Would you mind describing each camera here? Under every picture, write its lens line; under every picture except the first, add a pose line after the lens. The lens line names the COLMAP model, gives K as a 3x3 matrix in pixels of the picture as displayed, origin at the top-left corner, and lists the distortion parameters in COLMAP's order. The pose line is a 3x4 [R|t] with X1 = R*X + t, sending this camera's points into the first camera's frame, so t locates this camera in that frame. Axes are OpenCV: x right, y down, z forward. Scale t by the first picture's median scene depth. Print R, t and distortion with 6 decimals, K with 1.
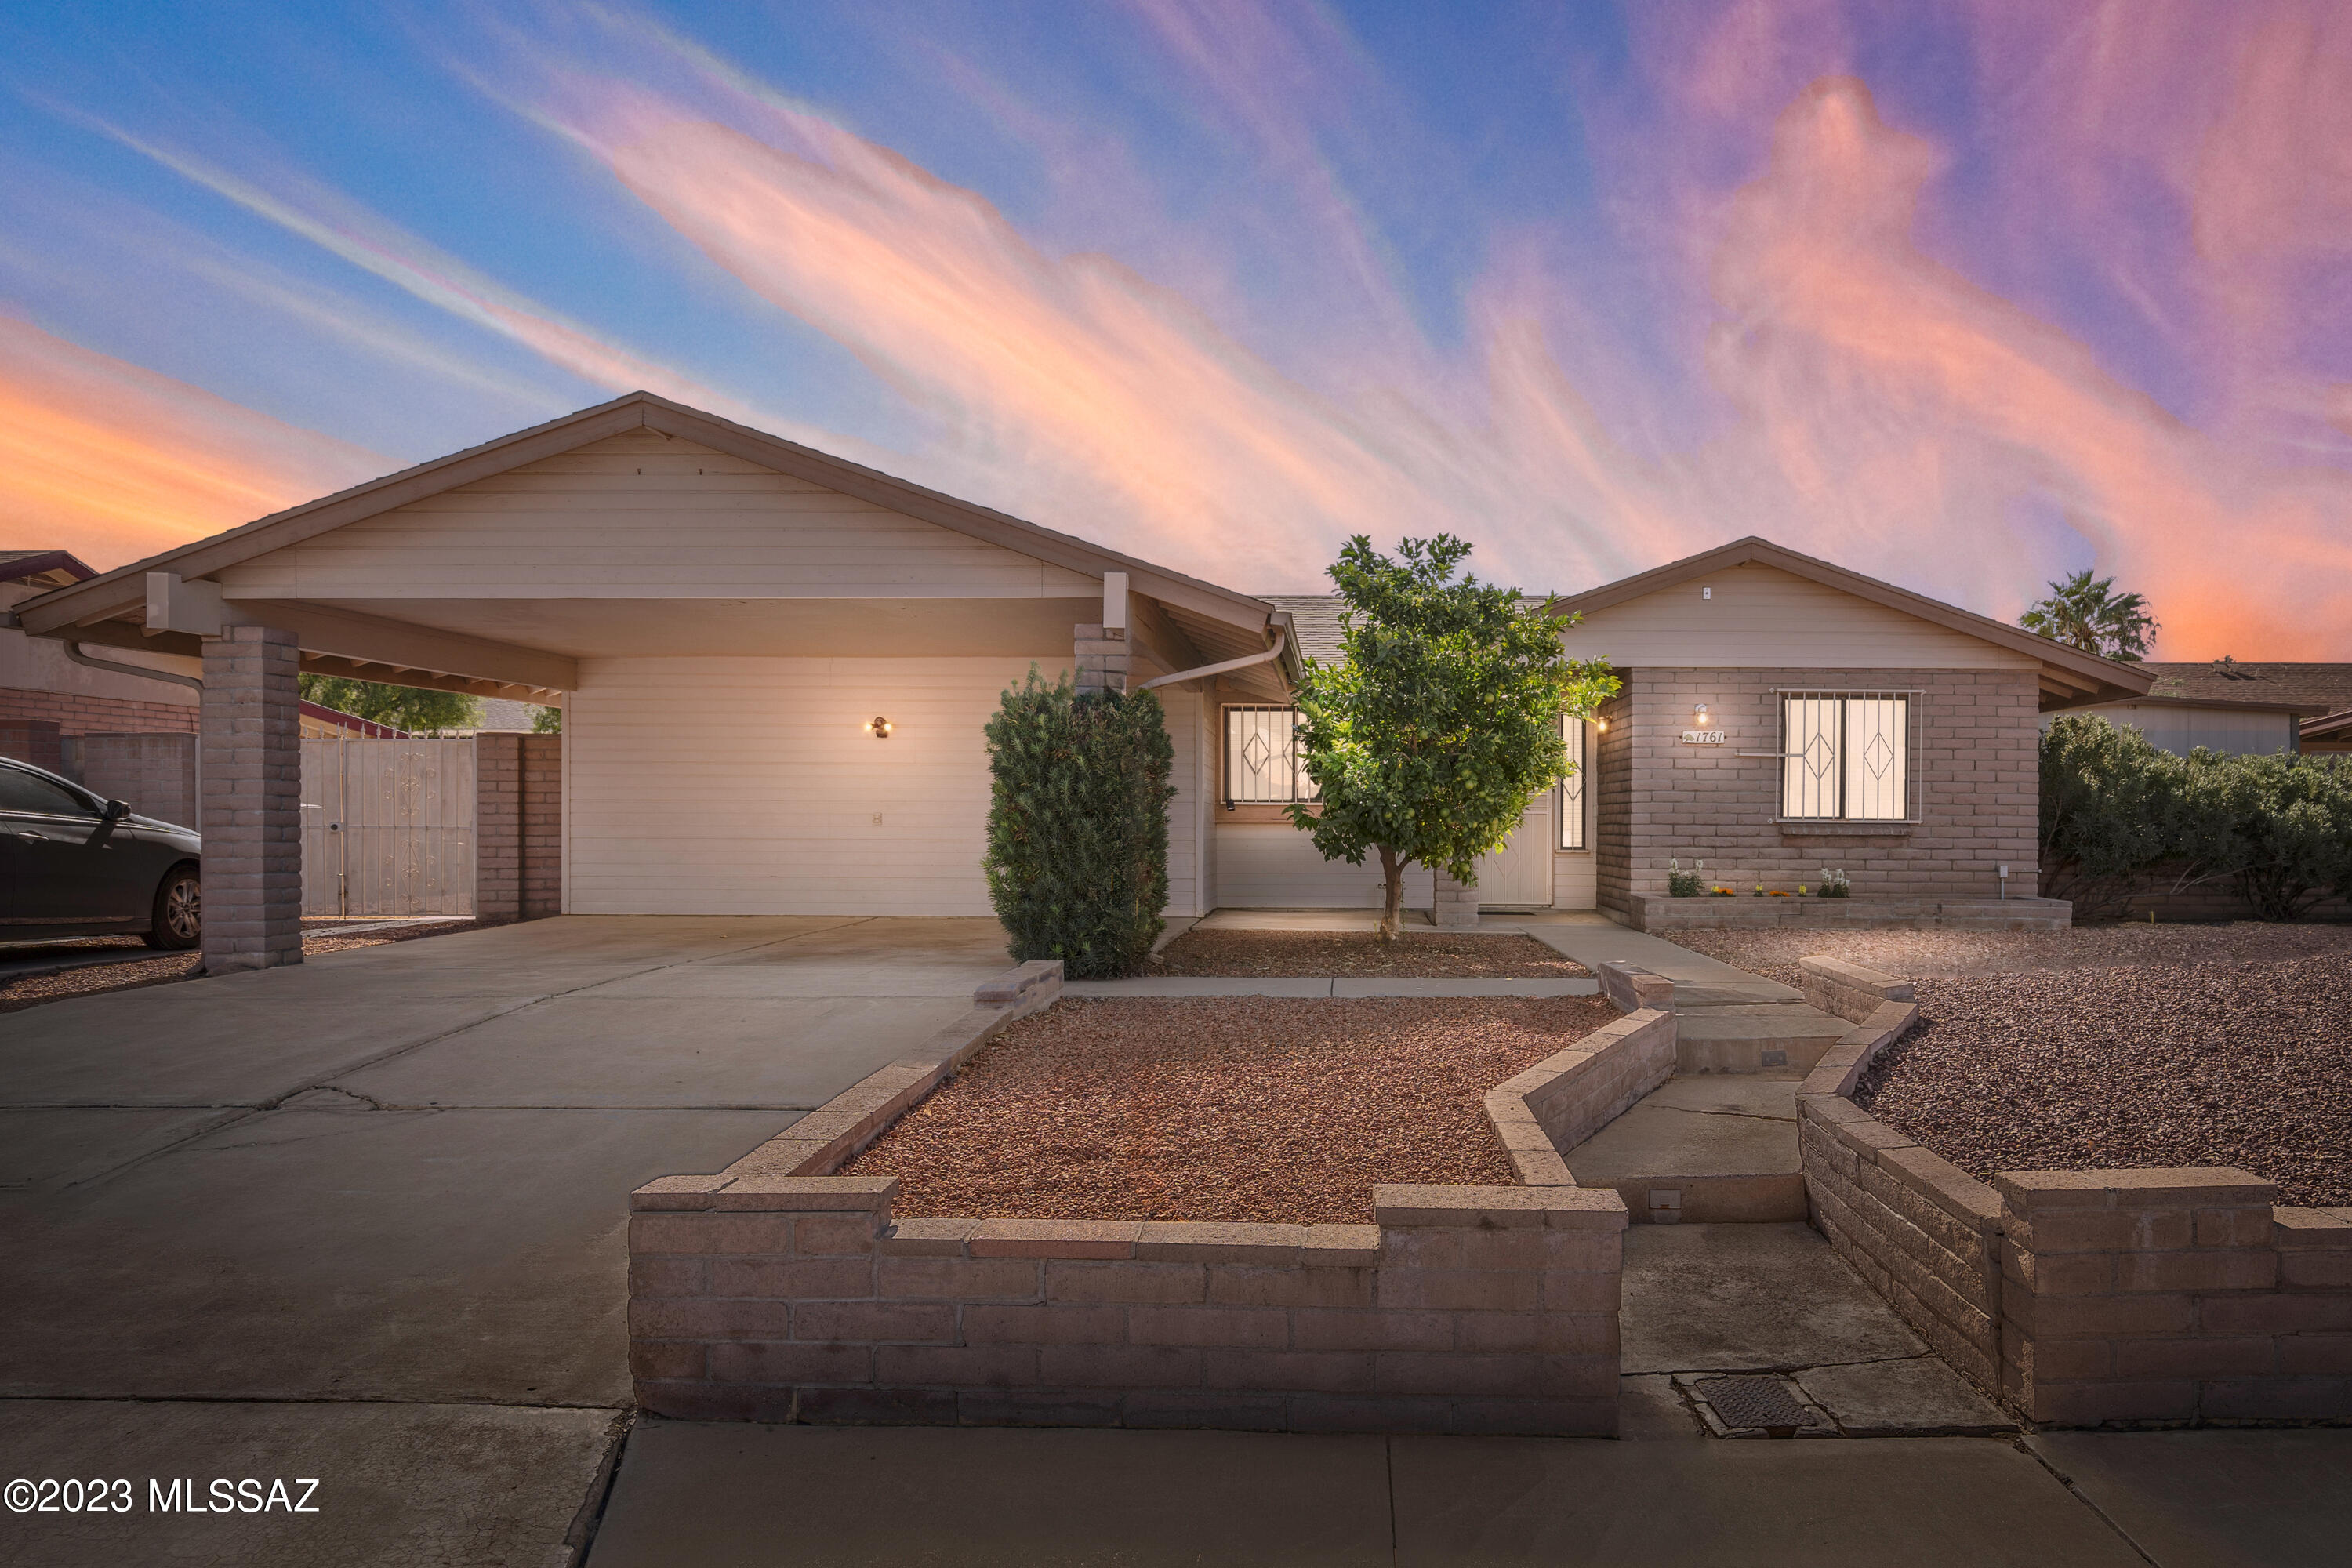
lens RADIAL K [[1619.1, 0, 1300.0], [0, 1619.1, 825.7], [0, 0, 1]] dist [0.002860, -0.000838]
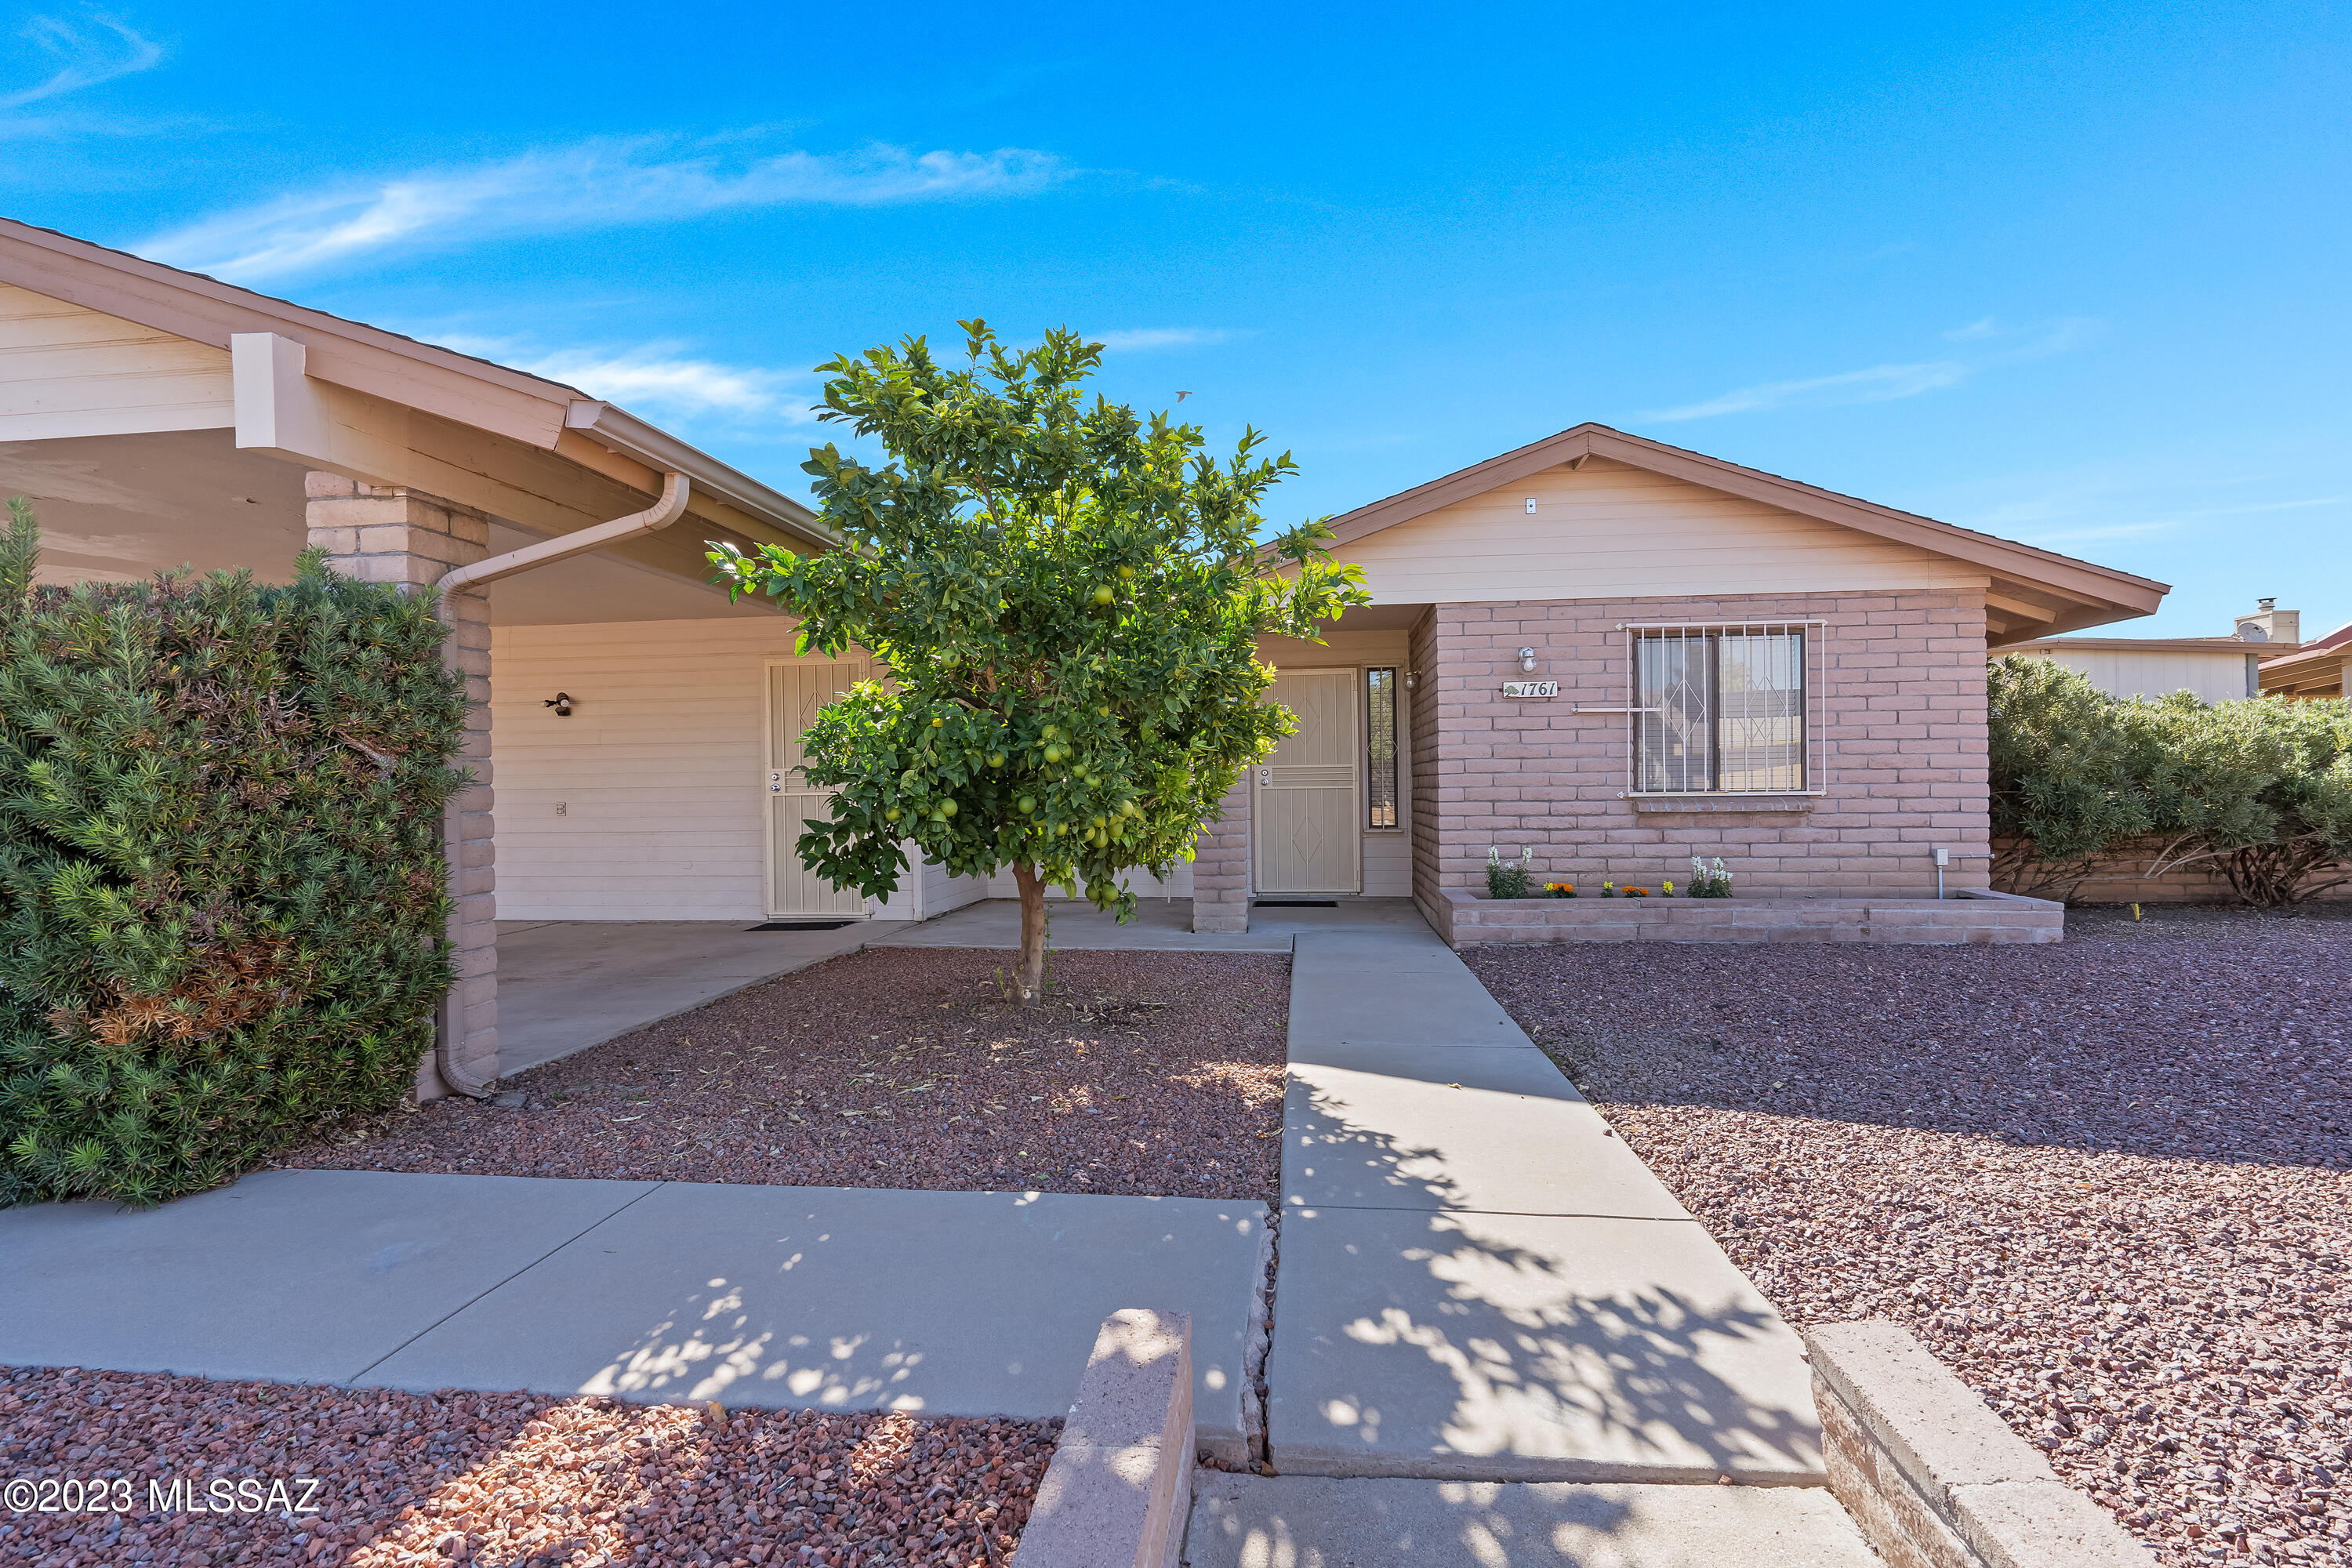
lens RADIAL K [[1085.8, 0, 1172.1], [0, 1085.8, 785.4], [0, 0, 1]] dist [-0.003260, 0.000754]
pose [[0.995290, -0.017667, -0.095316, 0.126162], [0.017266, 0.999838, -0.005028, -0.008684], [0.095389, 0.003359, 0.995434, 0.462121]]
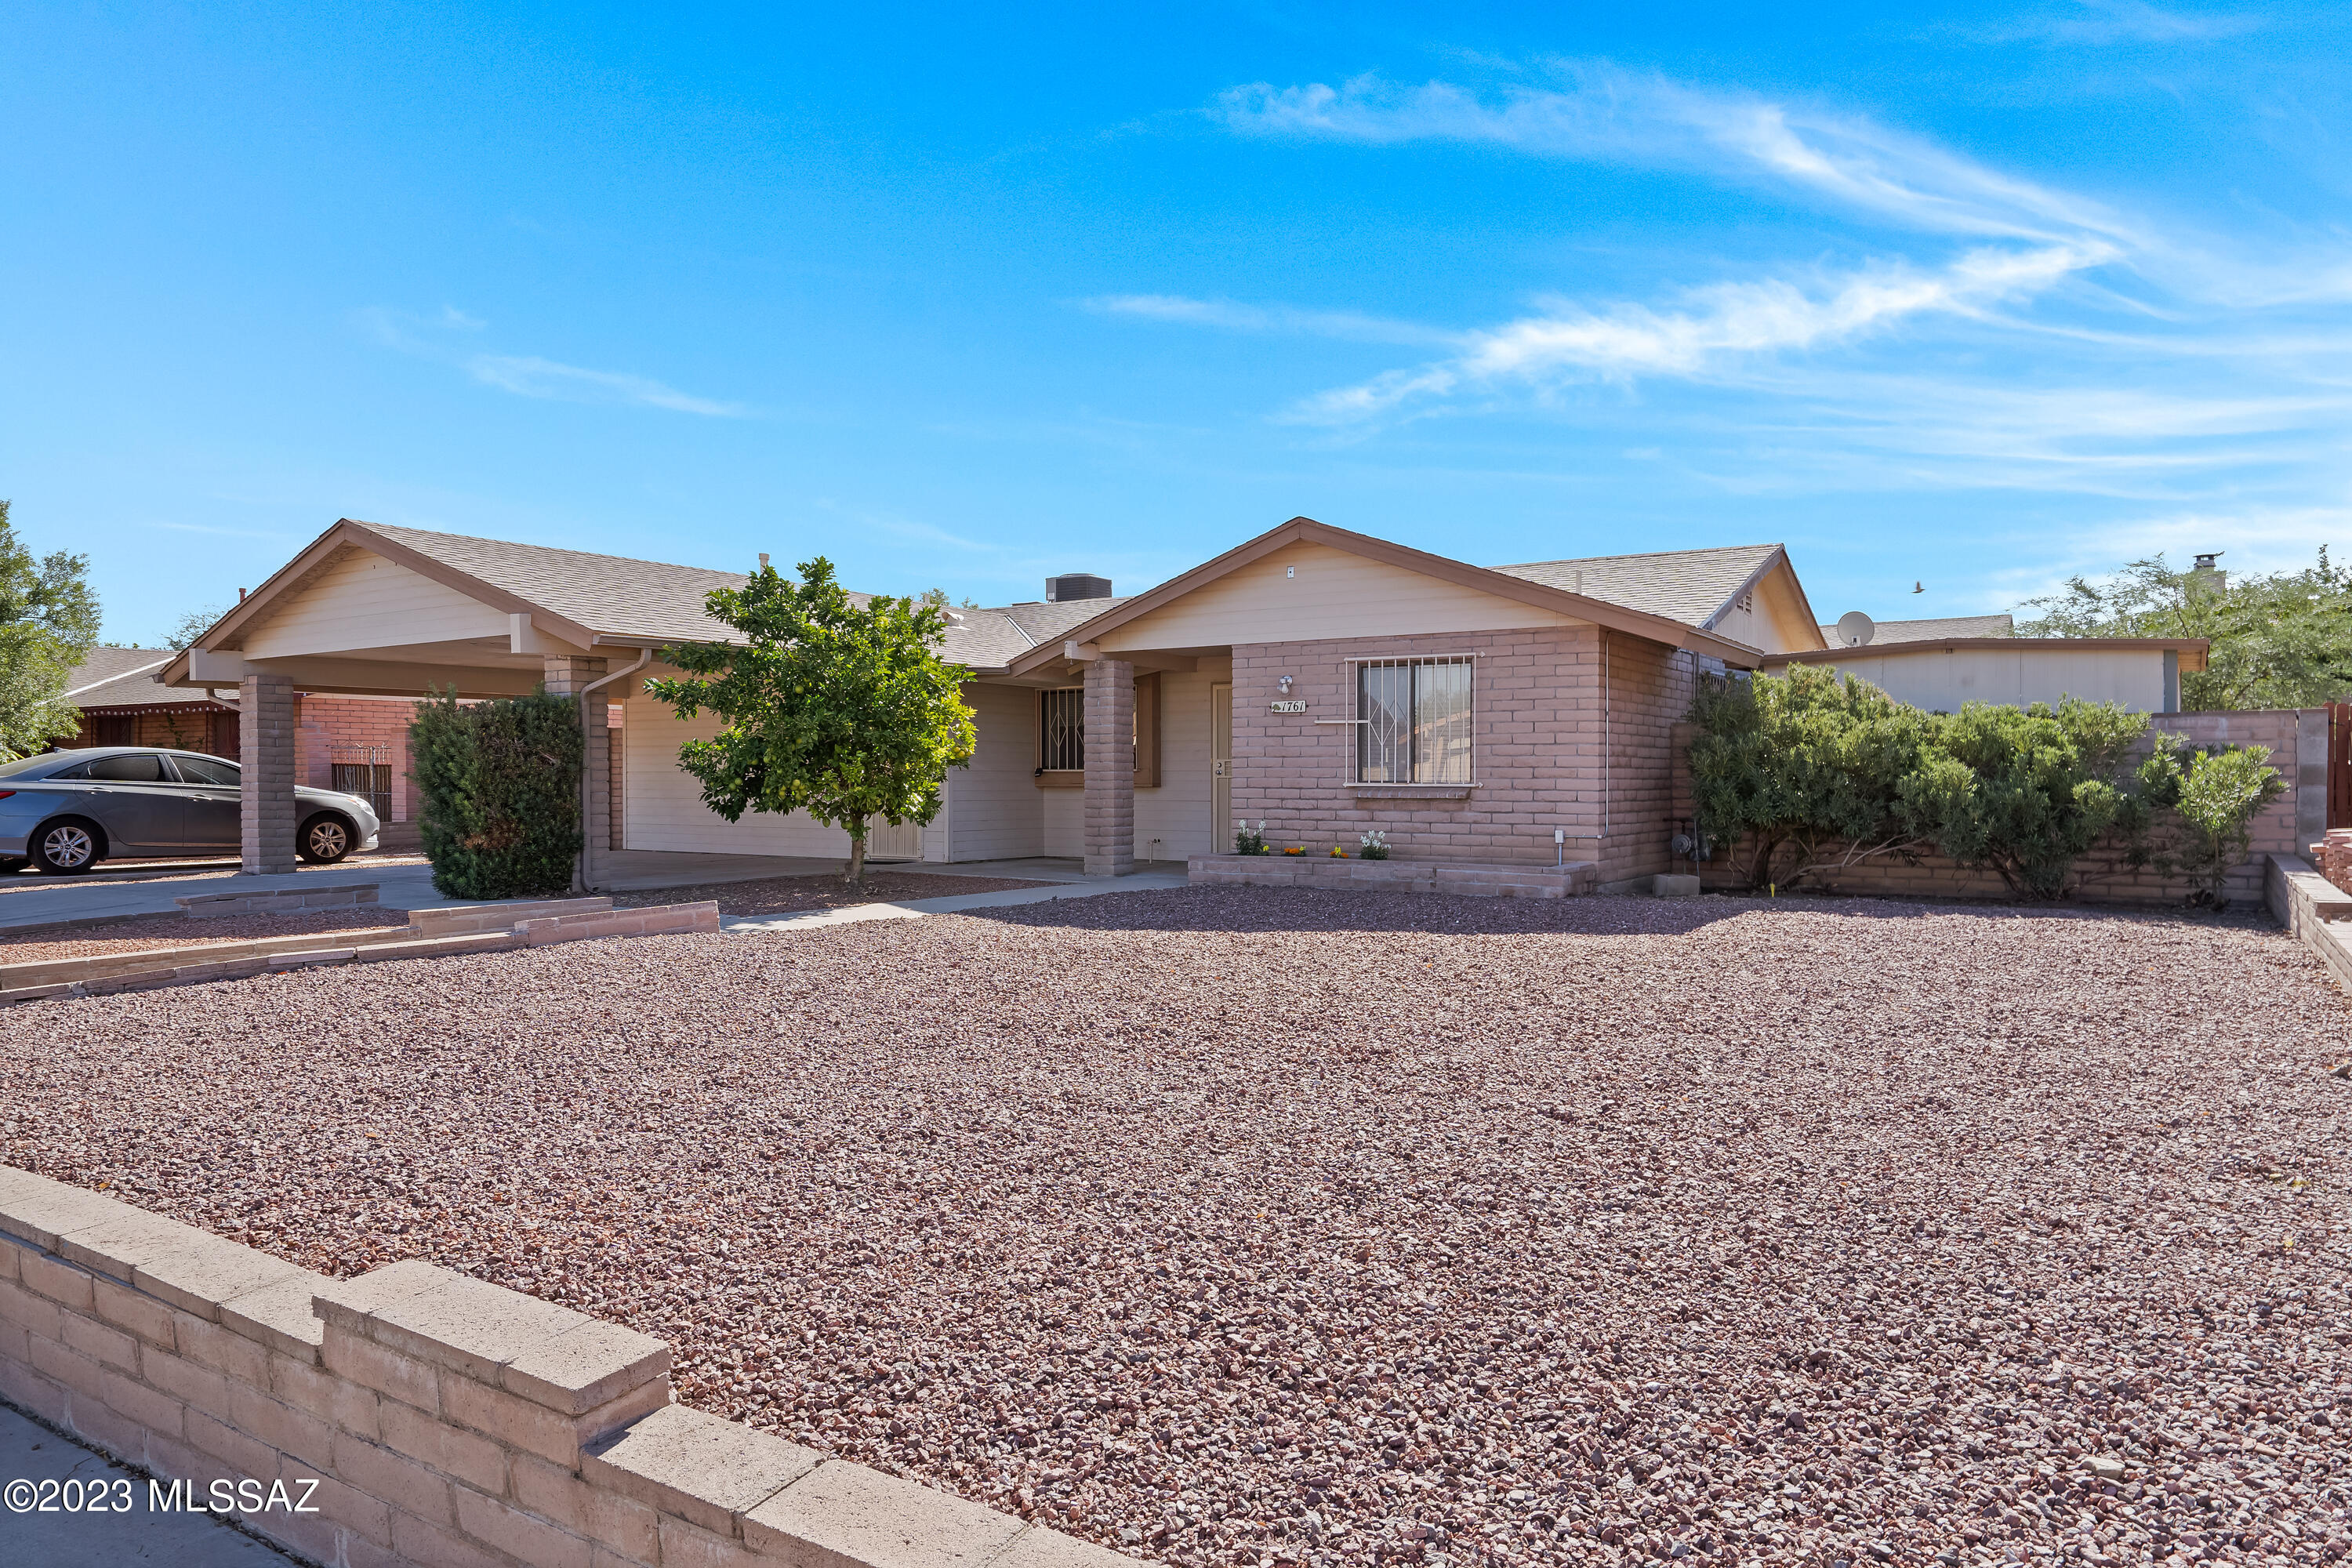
lens RADIAL K [[1434.3, 0, 1176.9], [0, 1434.3, 781.7], [0, 0, 1]] dist [-0.003738, -0.000425]
pose [[0.852397, -0.003918, -0.522880, 0.684694], [0.002633, 0.999991, -0.003201, -0.002250], [0.522888, 0.001352, 0.852400, 0.152565]]
